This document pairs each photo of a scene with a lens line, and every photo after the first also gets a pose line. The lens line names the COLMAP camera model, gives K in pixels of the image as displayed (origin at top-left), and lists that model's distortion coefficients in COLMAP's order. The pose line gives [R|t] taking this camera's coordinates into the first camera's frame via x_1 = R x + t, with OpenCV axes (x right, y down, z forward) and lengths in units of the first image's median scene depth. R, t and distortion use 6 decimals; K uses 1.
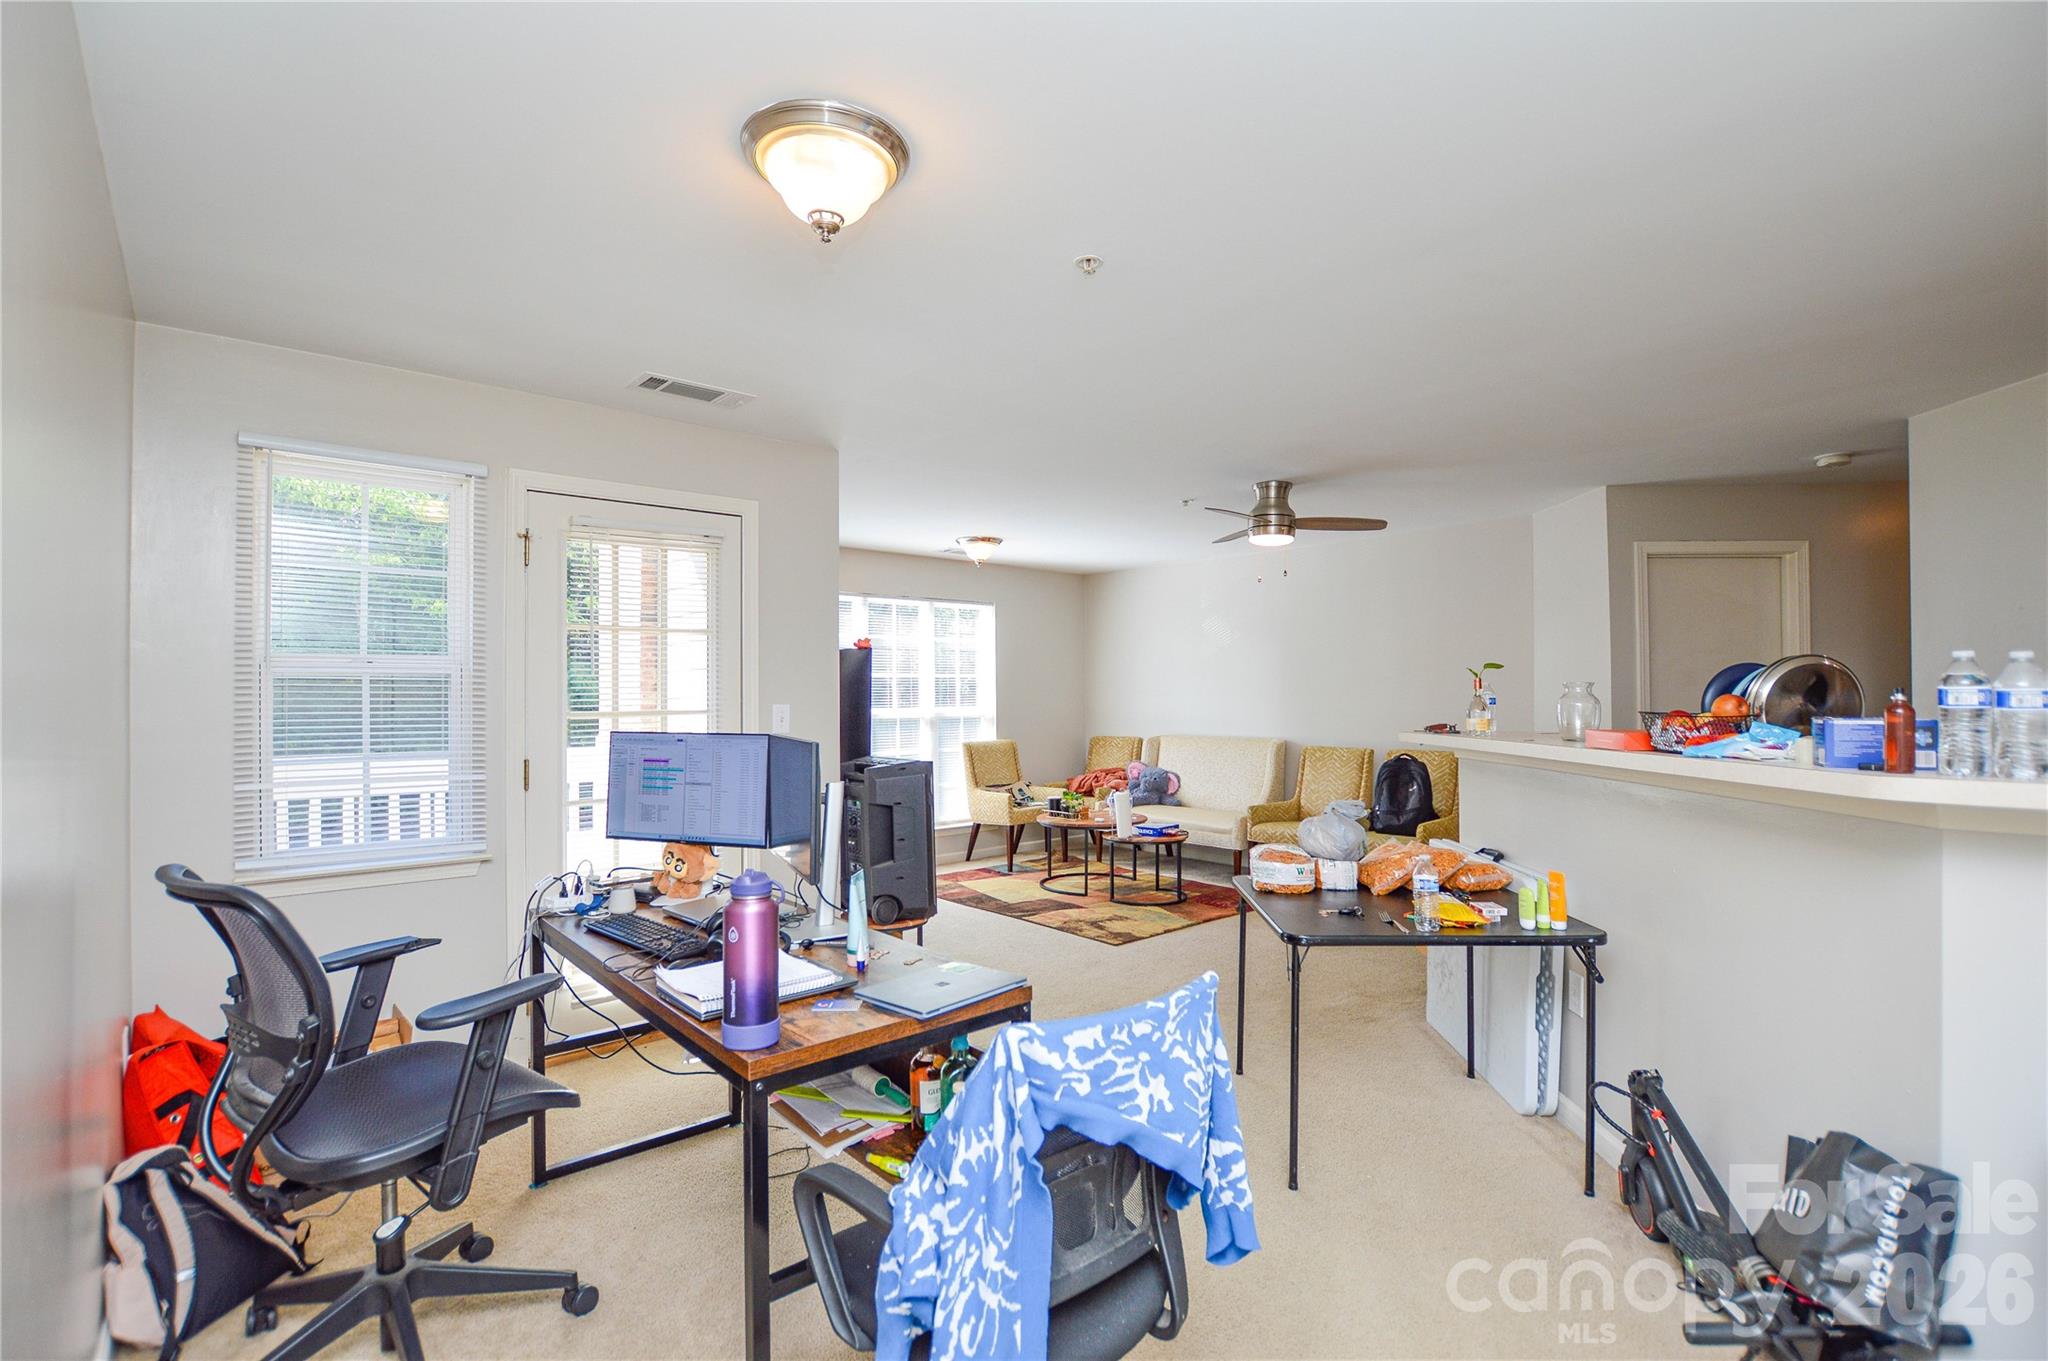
lens RADIAL K [[934.4, 0, 1024.0], [0, 934.4, 680.5], [0, 0, 1]] dist [-0.028769, 0.000237]
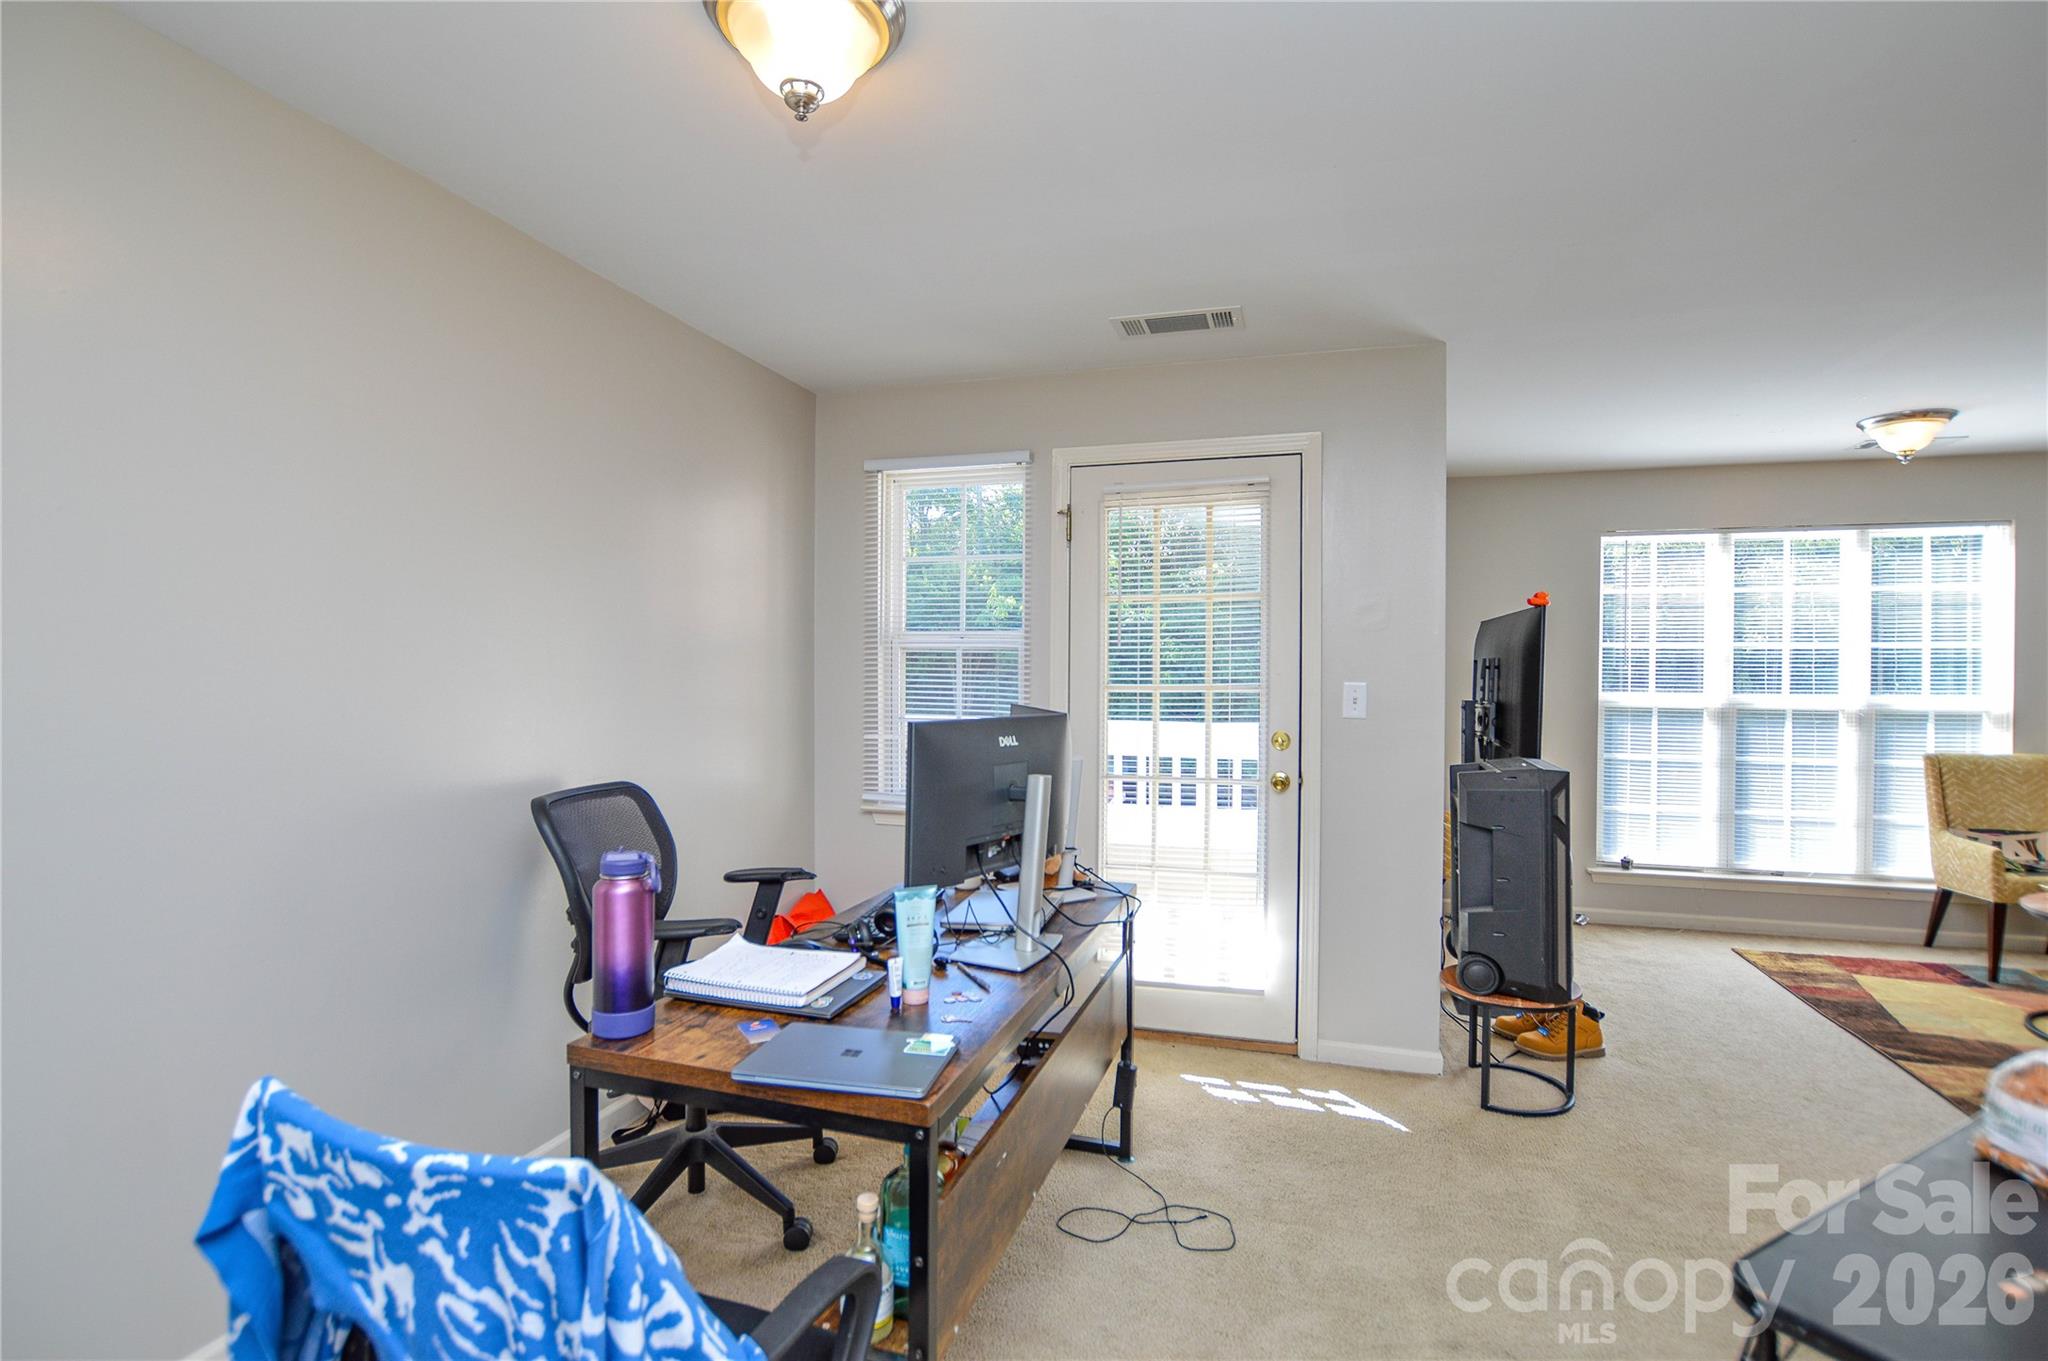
lens RADIAL K [[956.4, 0, 1026.4], [0, 956.4, 682.4], [0, 0, 1]] dist [-0.027508, 0.000963]
pose [[0.517618, 0.017977, -0.855423, 0.174237], [0.003380, 0.999728, 0.023055, 0.003820], [0.855605, -0.014825, 0.517416, 0.202536]]
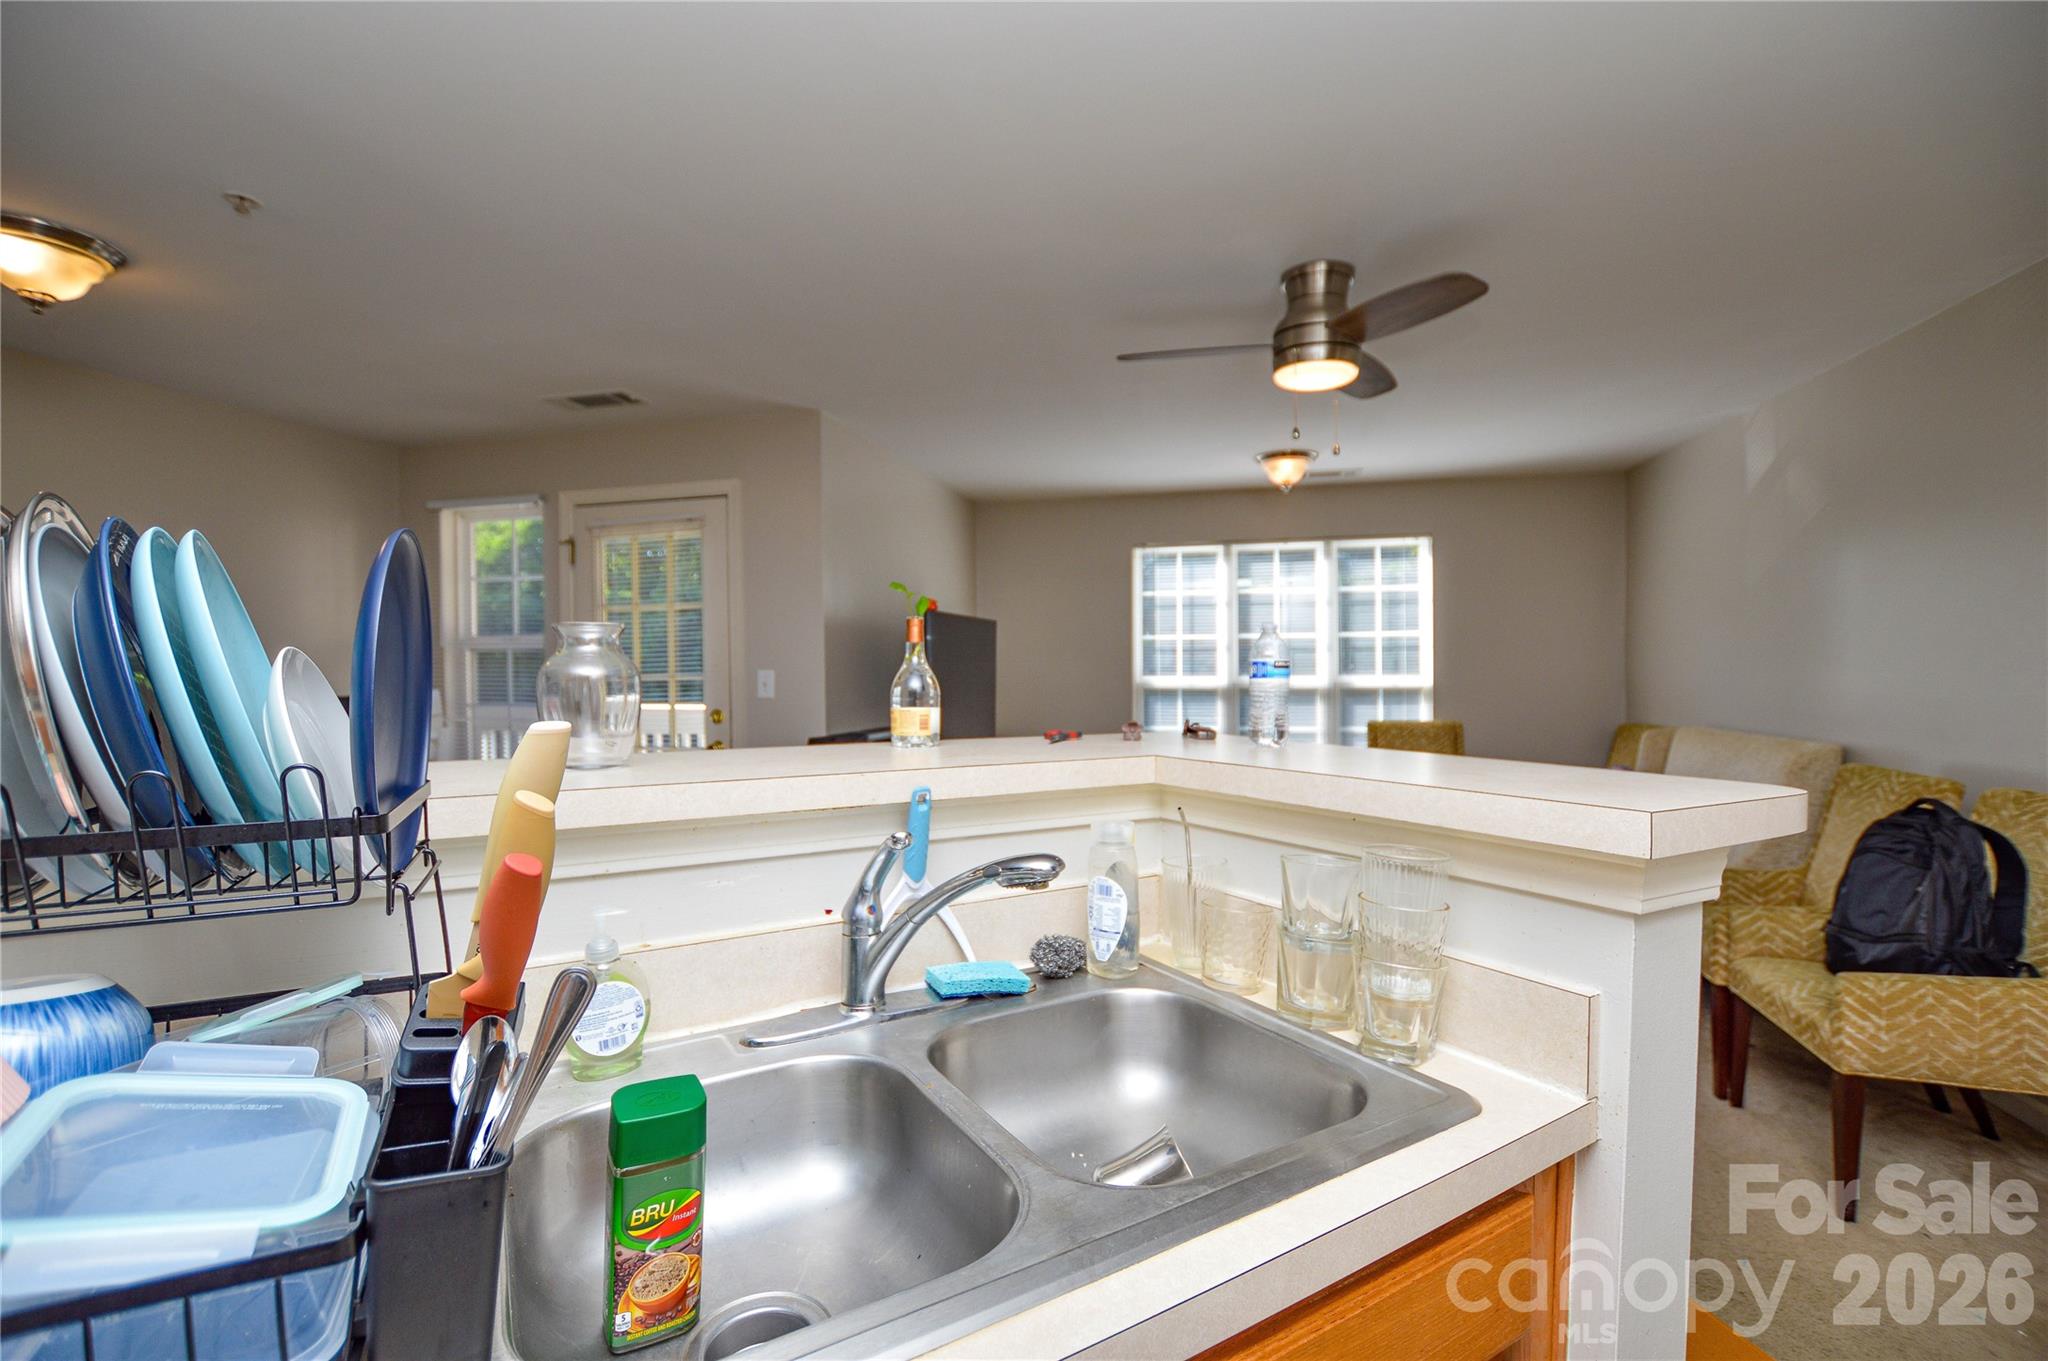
lens RADIAL K [[909.8, 0, 1013.9], [0, 909.8, 685.2], [0, 0, 1]] dist [-0.025950, 0.000776]
pose [[0.558579, 0.015085, -0.829314, 0.440962], [0.017599, 0.999394, 0.030032, 0.010189], [0.829265, -0.031371, 0.557975, 0.396673]]
